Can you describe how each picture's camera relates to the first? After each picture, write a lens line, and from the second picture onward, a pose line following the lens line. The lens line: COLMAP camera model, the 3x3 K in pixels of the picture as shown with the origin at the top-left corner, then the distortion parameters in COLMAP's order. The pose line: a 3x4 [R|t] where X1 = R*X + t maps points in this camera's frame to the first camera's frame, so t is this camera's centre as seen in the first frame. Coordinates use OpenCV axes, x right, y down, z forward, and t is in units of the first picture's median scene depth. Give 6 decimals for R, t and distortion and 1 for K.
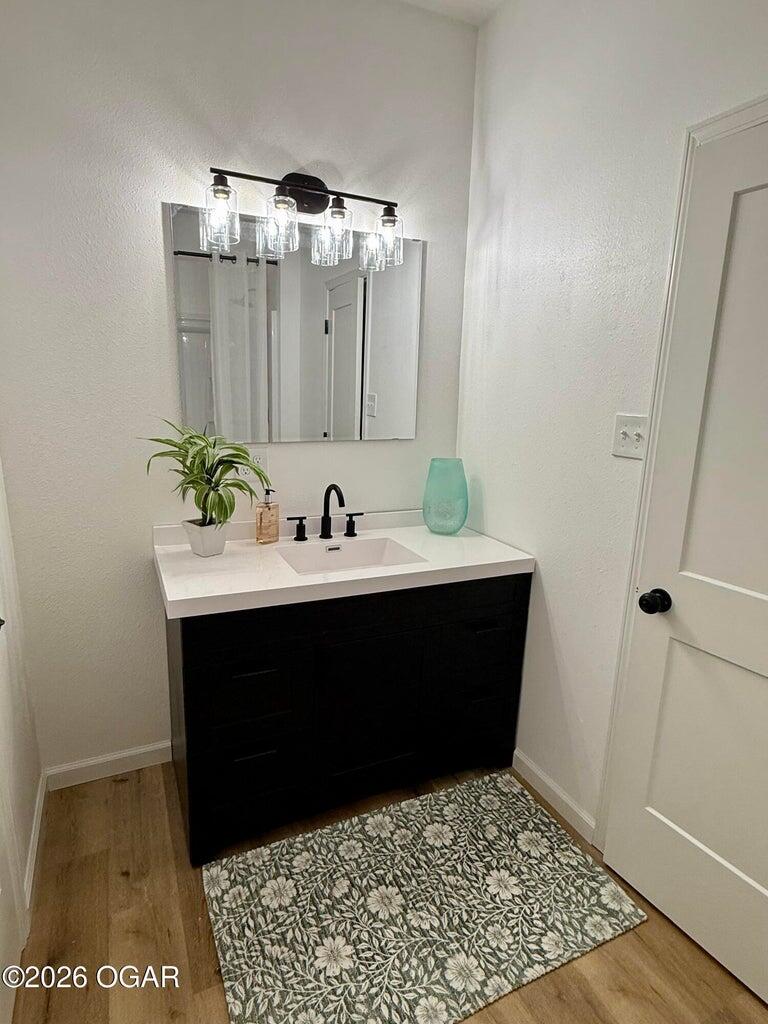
lens RADIAL K [[562.3, 0, 383.9], [0, 562.3, 510.2], [0, 0, 1]] dist [0.001661, 0.000270]
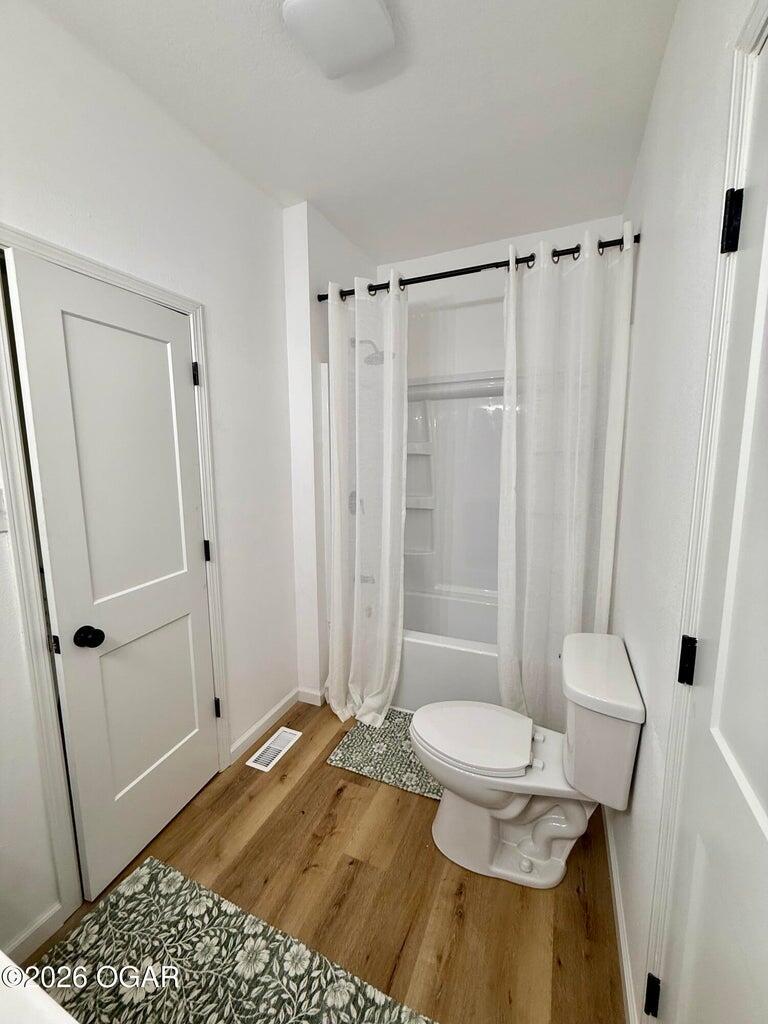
lens RADIAL K [[411.2, 0, 383.5], [0, 411.2, 509.5], [0, 0, 1]] dist [-0.001609, -0.000211]
pose [[-0.646288, -0.126966, 0.752457, -0.533995], [0.163135, 0.940277, 0.298775, -0.247667], [-0.745452, 0.315847, -0.586977, 0.971818]]
